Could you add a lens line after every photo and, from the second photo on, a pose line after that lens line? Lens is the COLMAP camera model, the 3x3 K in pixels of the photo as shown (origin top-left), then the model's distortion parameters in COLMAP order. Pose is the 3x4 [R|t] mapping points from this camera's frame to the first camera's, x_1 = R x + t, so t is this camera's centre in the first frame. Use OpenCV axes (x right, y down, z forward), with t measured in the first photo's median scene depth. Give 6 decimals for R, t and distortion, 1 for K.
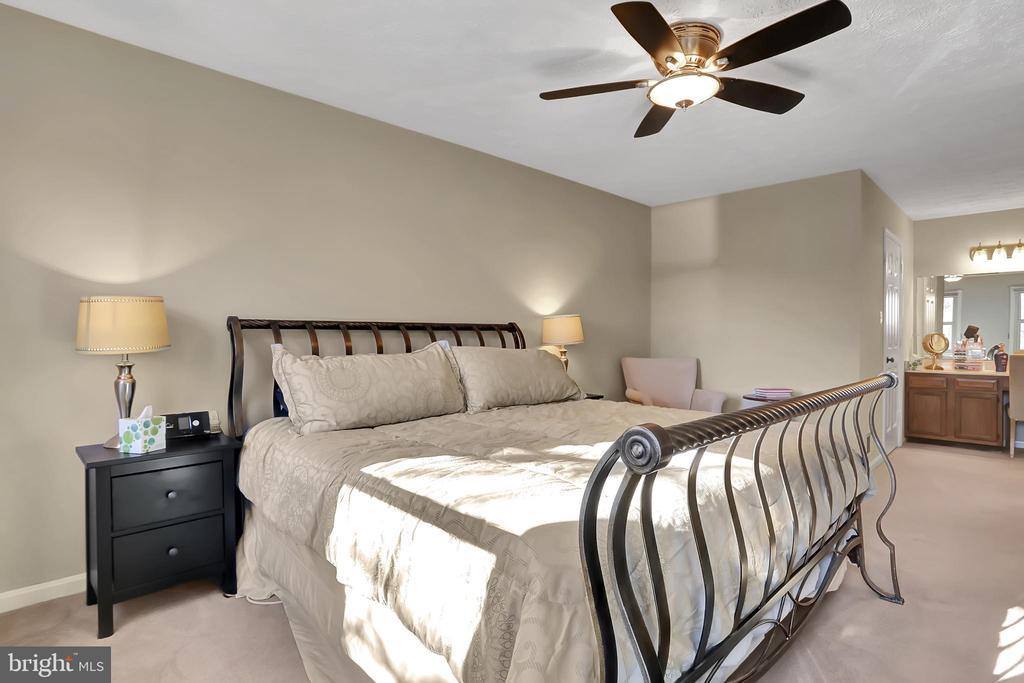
lens RADIAL K [[538.7, 0, 506.0], [0, 538.7, 333.5], [0, 0, 1]] dist [-0.030729, 0.012139]
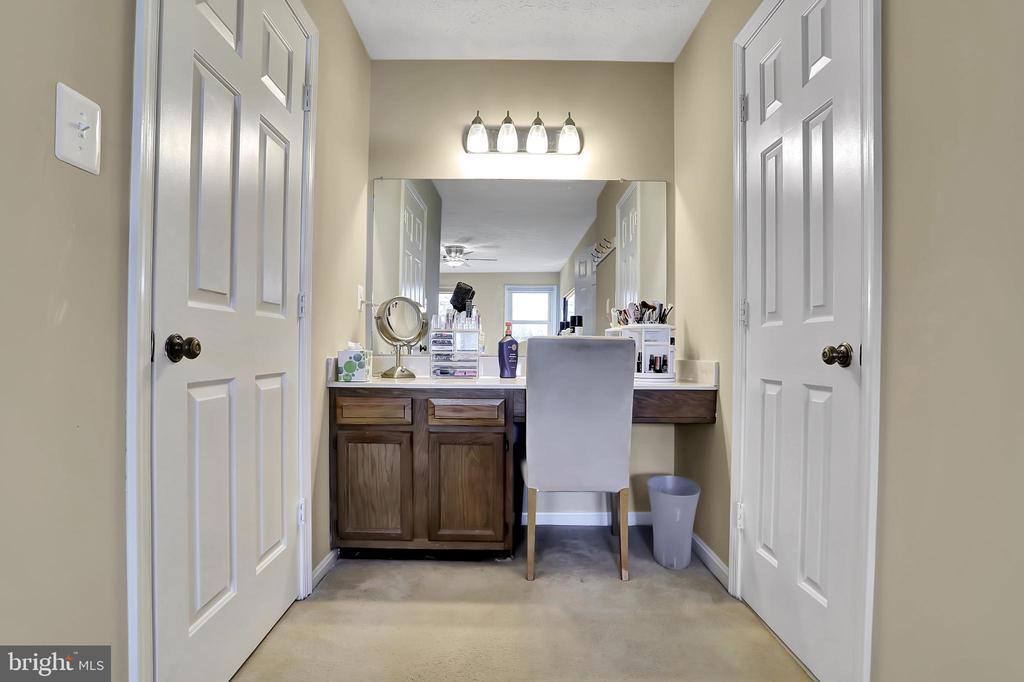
lens RADIAL K [[517.5, 0, 511.0], [0, 517.5, 344.8], [0, 0, 1]] dist [-0.035132, 0.006271]
pose [[0.706439, 0.006760, 0.707741, 0.591592], [-0.006072, 0.999975, -0.003490, 0.042858], [-0.707747, -0.001832, 0.706463, 0.652538]]
